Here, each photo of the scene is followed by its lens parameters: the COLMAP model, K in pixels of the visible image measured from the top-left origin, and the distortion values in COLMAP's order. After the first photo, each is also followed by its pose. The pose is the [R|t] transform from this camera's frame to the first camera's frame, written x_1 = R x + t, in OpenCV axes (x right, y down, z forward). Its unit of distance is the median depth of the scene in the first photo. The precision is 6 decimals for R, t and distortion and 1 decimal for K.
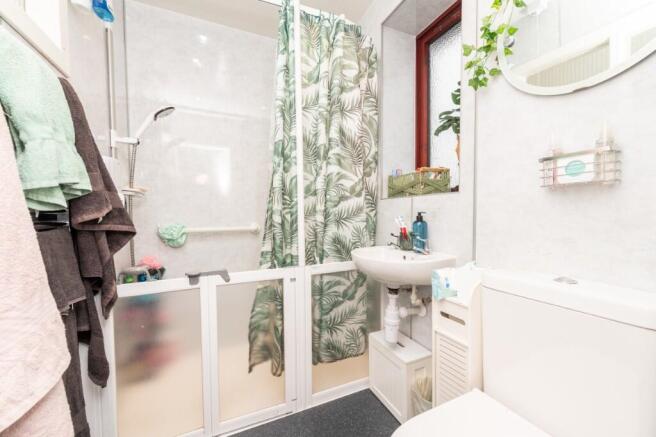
lens RADIAL K [[255.1, 0, 328.0], [0, 255.1, 218.5], [0, 0, 1]] dist [-0.000873, -0.000144]
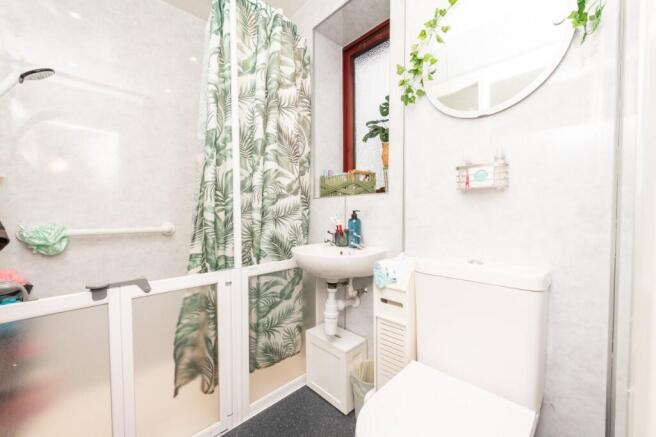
lens RADIAL K [[255.1, 0, 328.0], [0, 255.1, 218.5], [0, 0, 1]] dist [-0.000873, -0.000144]
pose [[0.940480, -0.002372, 0.339840, -0.109492], [0.004118, 0.999982, -0.004417, 0.012774], [-0.339823, 0.005554, 0.940473, 0.018730]]
